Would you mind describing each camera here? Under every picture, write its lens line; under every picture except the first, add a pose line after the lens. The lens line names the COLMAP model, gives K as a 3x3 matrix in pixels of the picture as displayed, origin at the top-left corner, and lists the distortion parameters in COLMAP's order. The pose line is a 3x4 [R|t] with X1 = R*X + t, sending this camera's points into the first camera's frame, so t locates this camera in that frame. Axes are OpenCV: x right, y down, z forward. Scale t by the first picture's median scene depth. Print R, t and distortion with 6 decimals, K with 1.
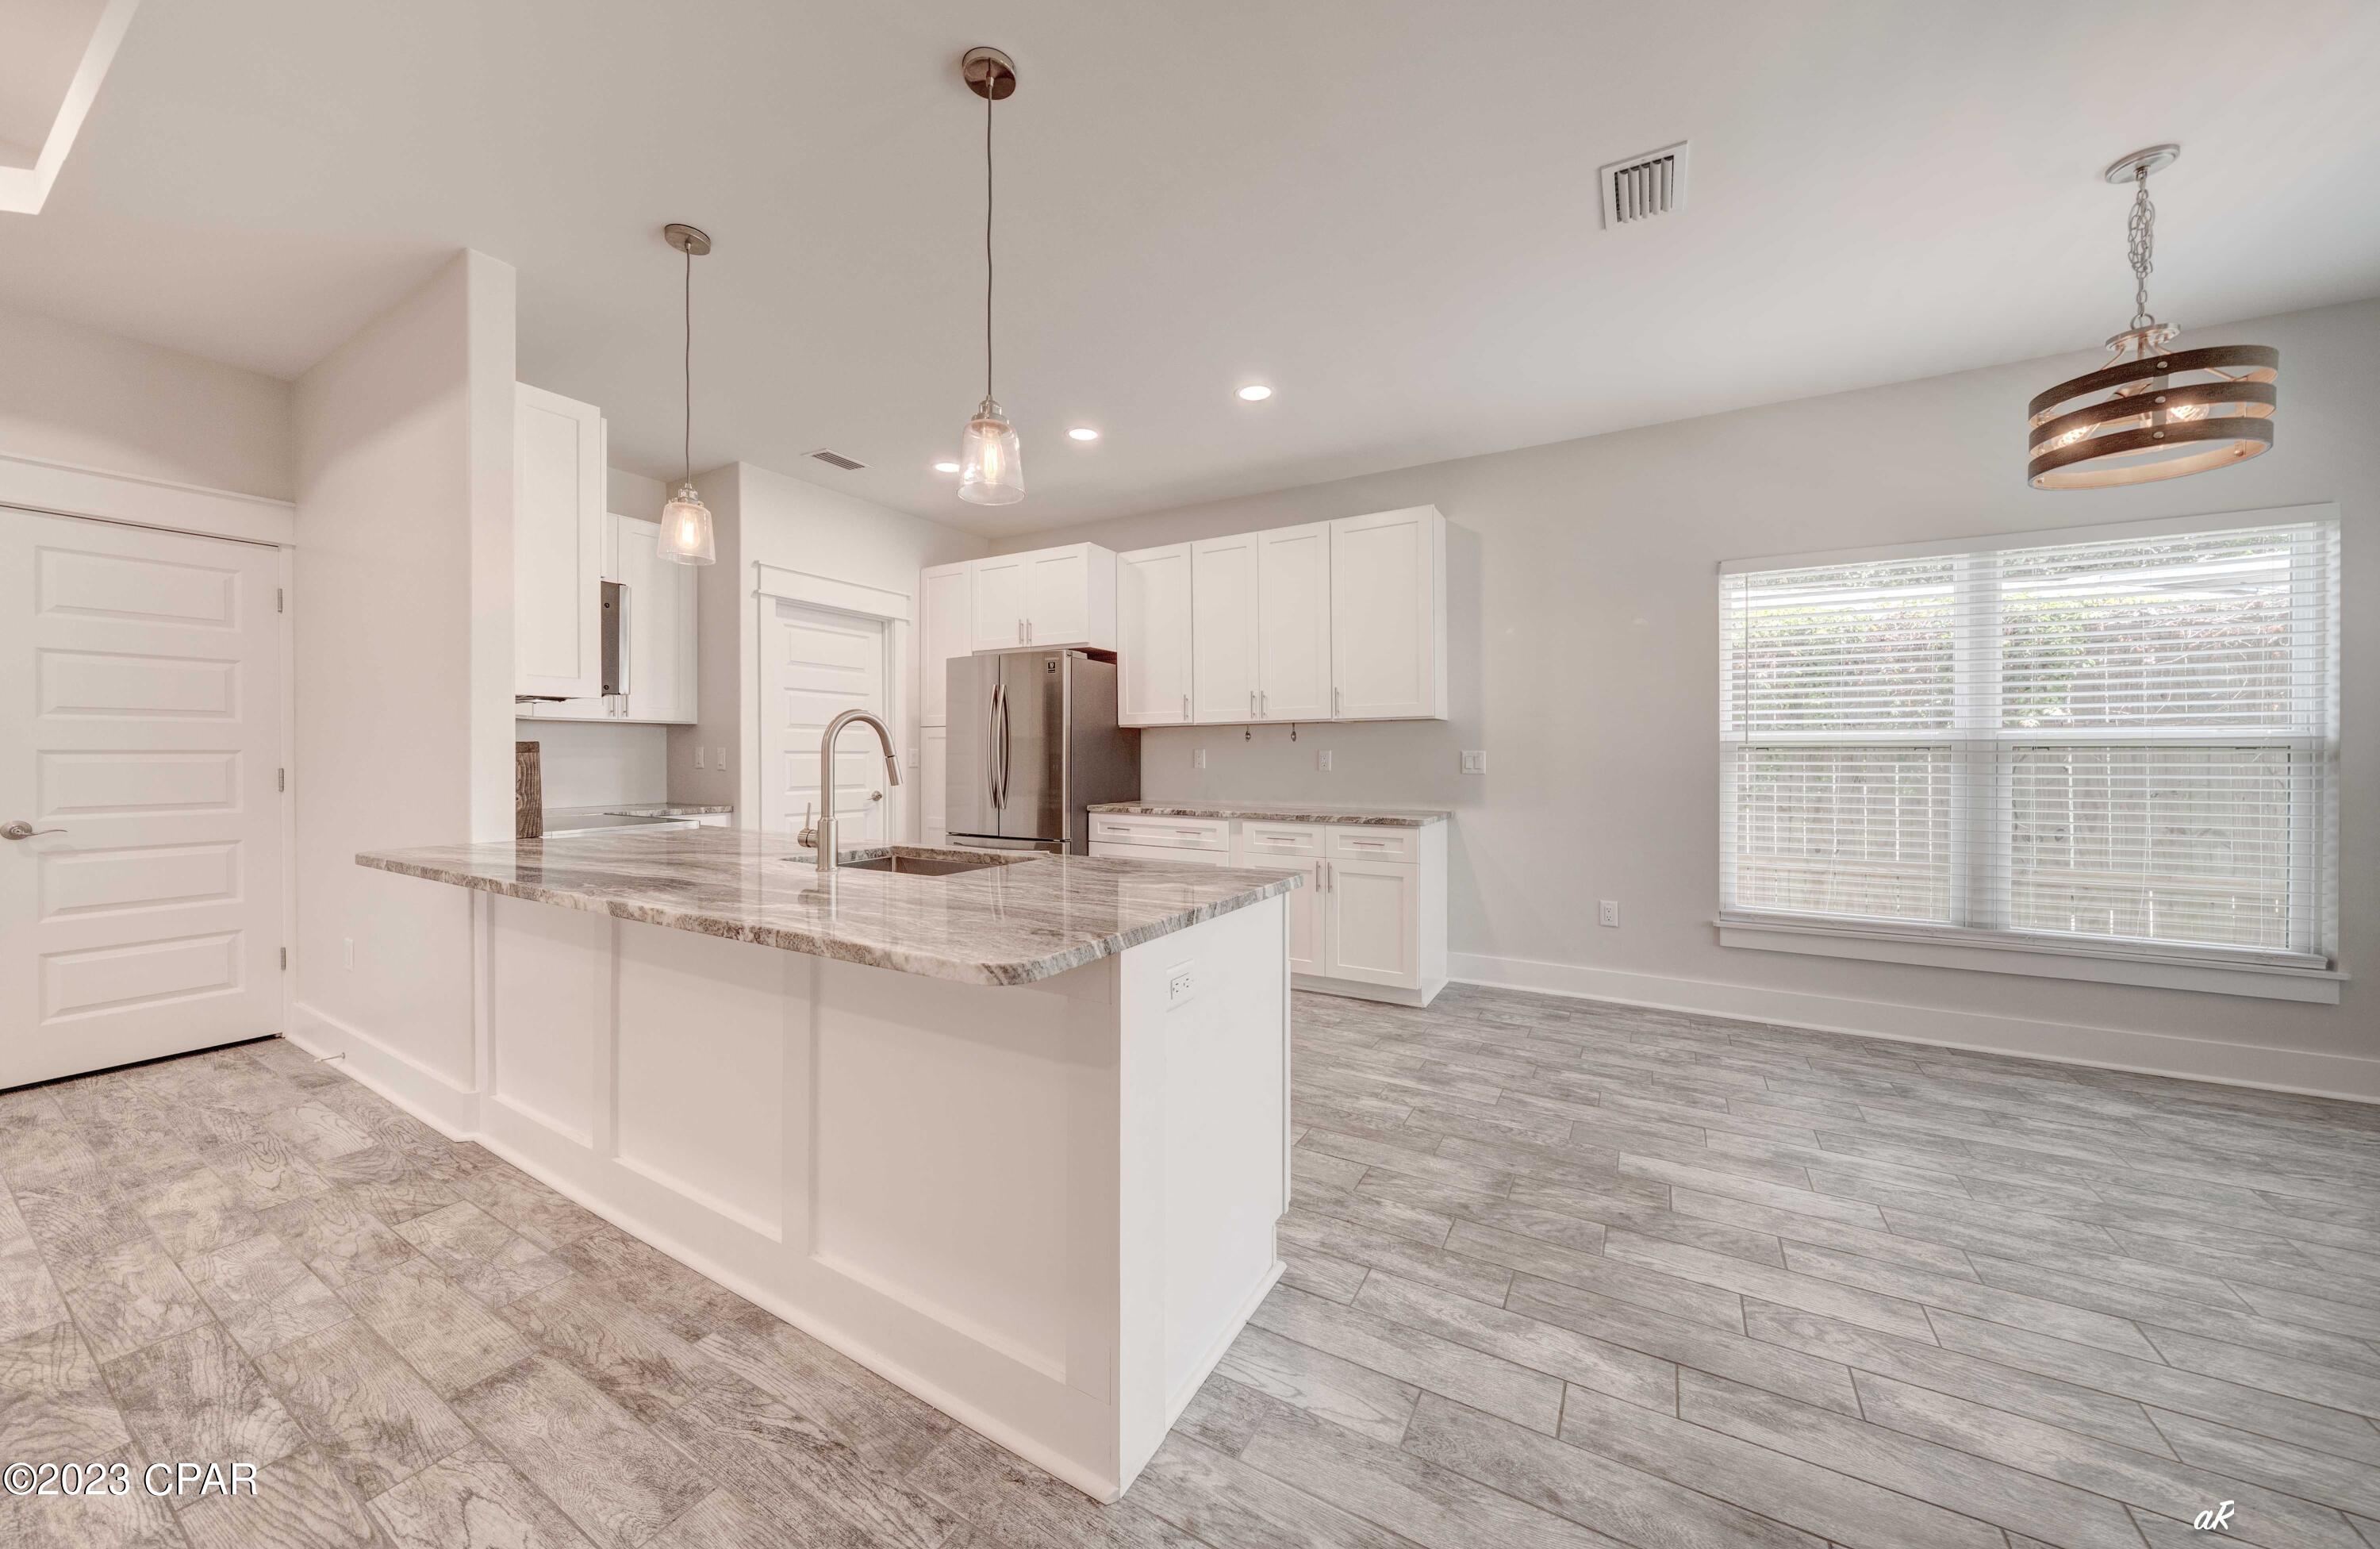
lens RADIAL K [[824.6, 0, 1171.2], [0, 824.6, 757.7], [0, 0, 1]] dist [-0.006594, 0.000309]
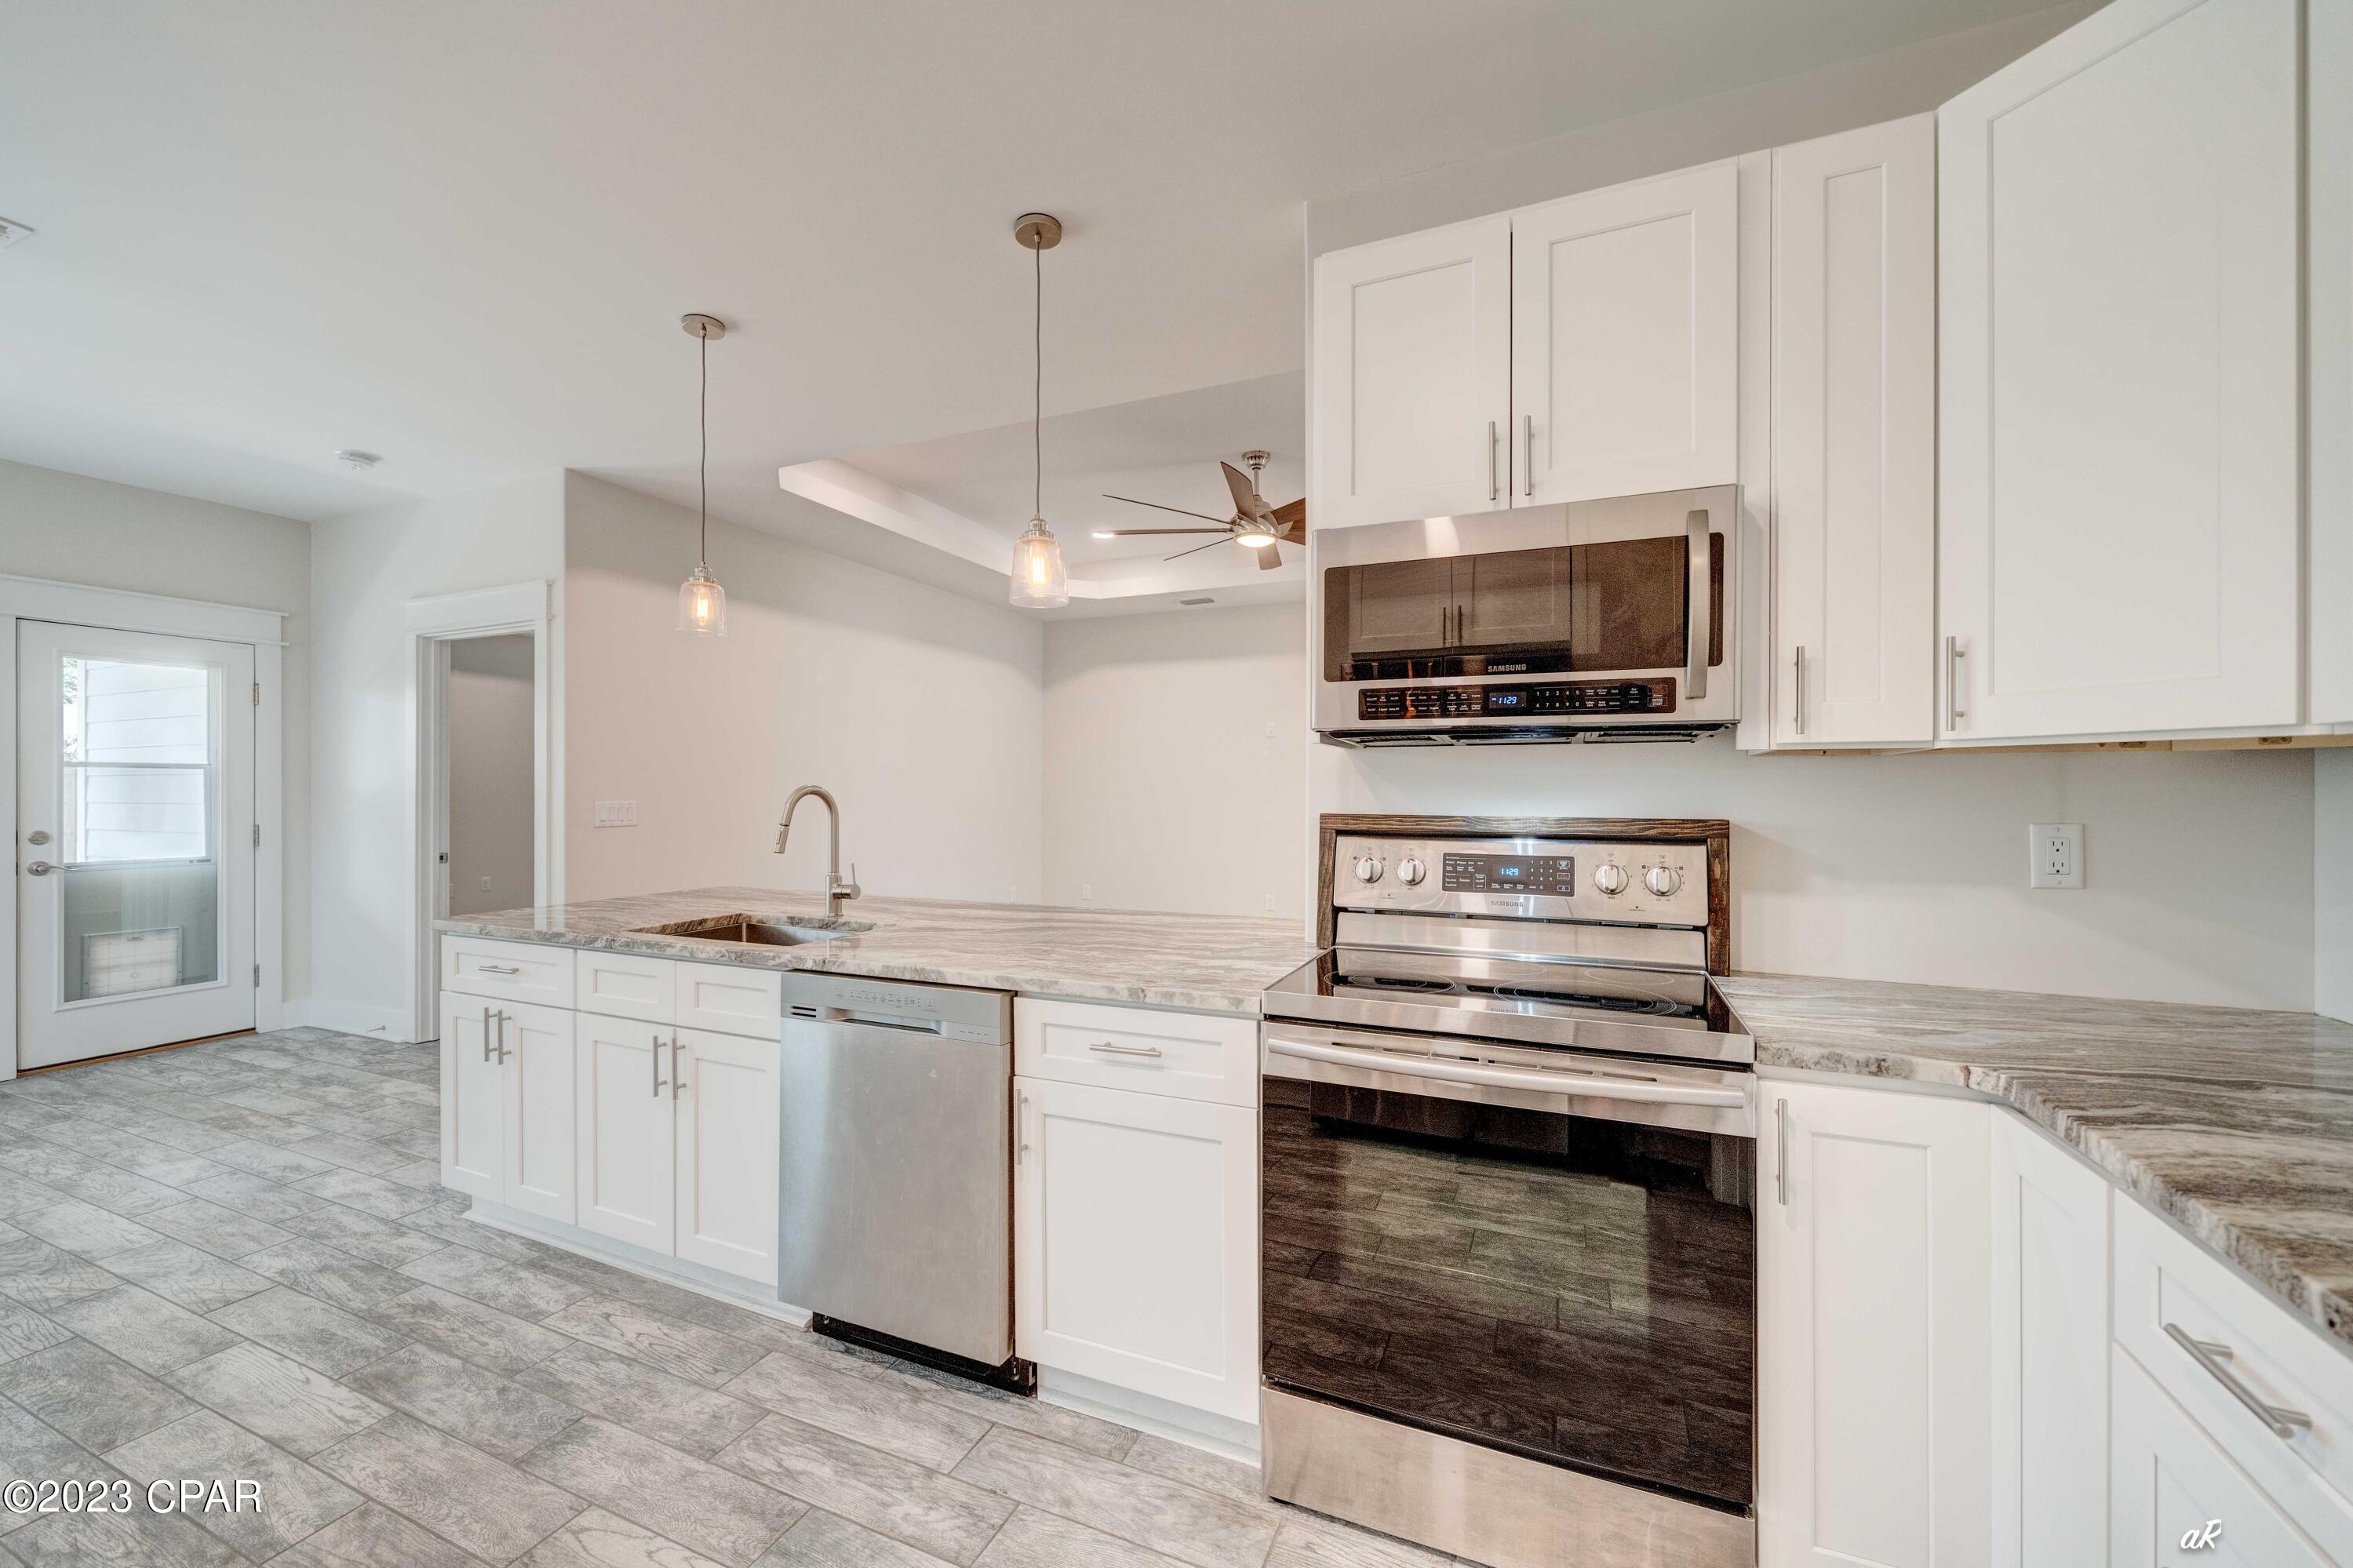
lens RADIAL K [[924.6, 0, 1176.5], [0, 924.6, 784.0], [0, 0, 1]] dist [-0.003620, -0.000401]
pose [[-0.992470, -0.001009, -0.122487, -0.488496], [-0.001371, 0.999995, 0.002875, -0.042263], [0.122483, 0.003021, -0.992466, 1.576245]]
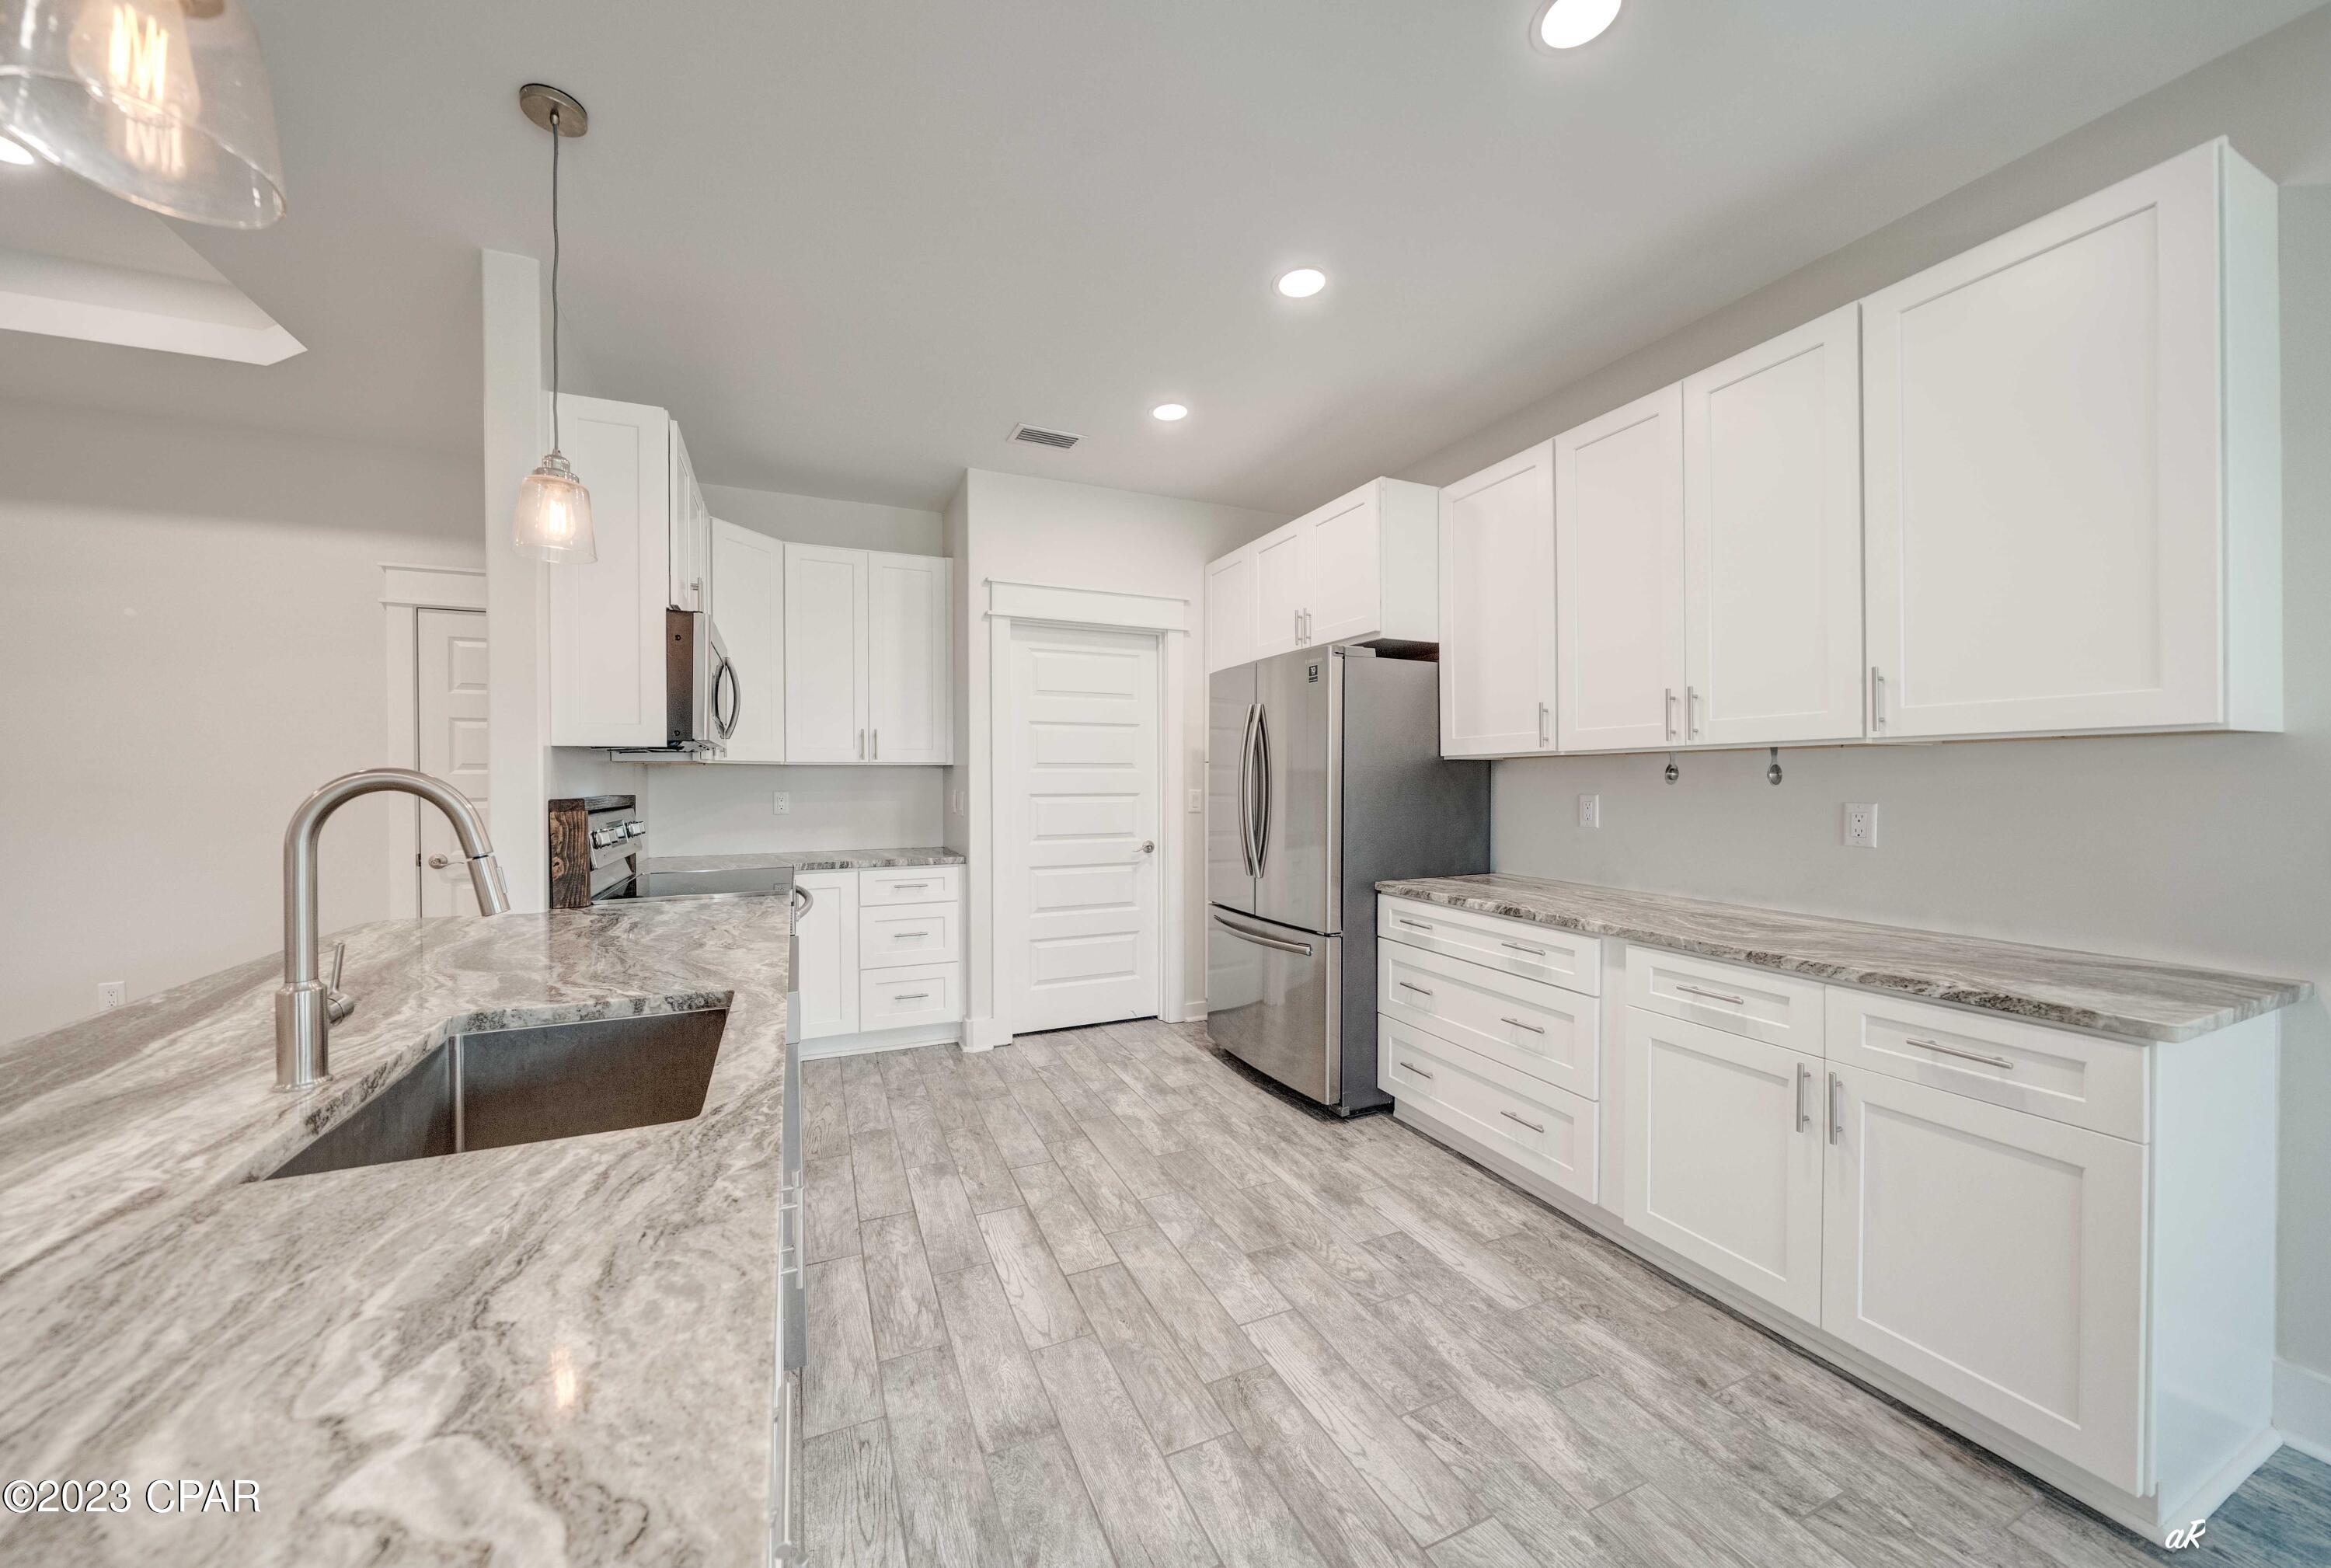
lens RADIAL K [[802.6, 0, 1136.1], [0, 802.6, 785.0], [0, 0, 1]] dist [-0.008036, 0.000126]
pose [[0.803591, 0.002114, -0.595178, 0.189783], [0.000454, 0.999991, 0.004165, -0.032558], [0.595182, -0.003617, 0.803583, 0.583911]]
